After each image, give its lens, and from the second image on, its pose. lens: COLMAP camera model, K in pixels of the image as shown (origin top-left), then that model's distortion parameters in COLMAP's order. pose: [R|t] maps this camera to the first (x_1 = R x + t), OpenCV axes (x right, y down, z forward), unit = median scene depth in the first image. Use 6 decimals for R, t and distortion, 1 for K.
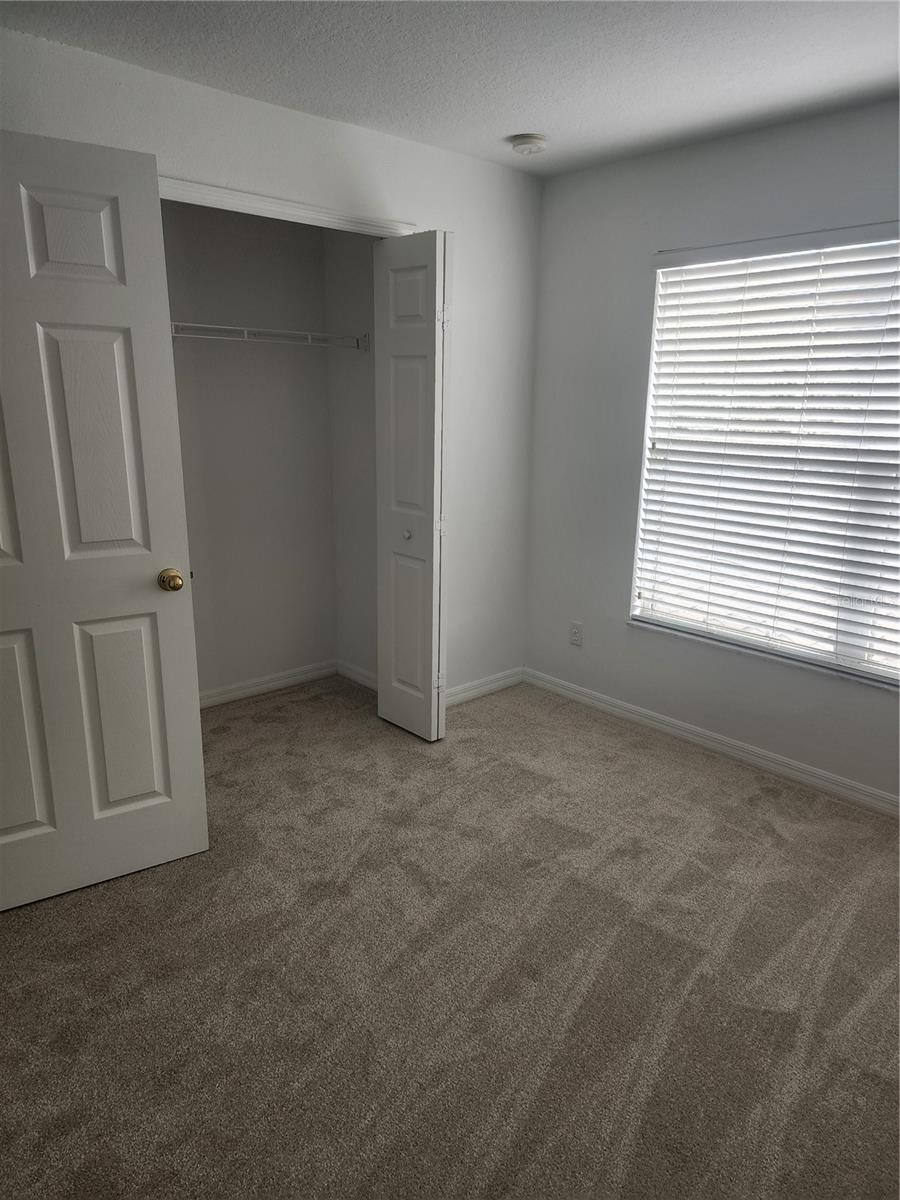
lens RADIAL K [[805.3, 0, 451.2], [0, 805.3, 607.7], [0, 0, 1]] dist [0.084163, -0.071032]
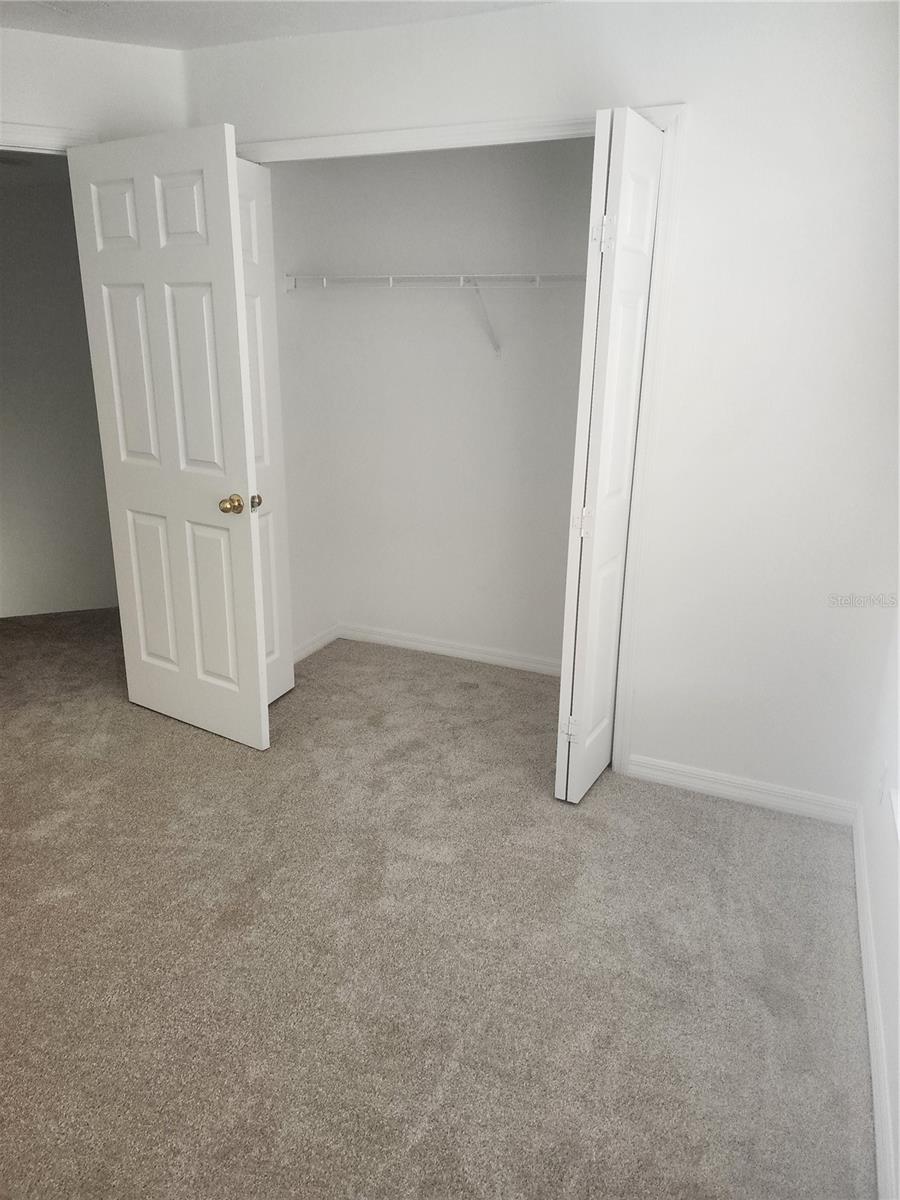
lens RADIAL K [[801.9, 0, 453.7], [0, 801.9, 583.3], [0, 0, 1]] dist [0.071769, -0.066591]
pose [[0.412621, 0.269165, -0.870226, 0.805632], [-0.248556, 0.952361, 0.176715, -0.207652], [0.876335, 0.143384, 0.459867, 0.769896]]
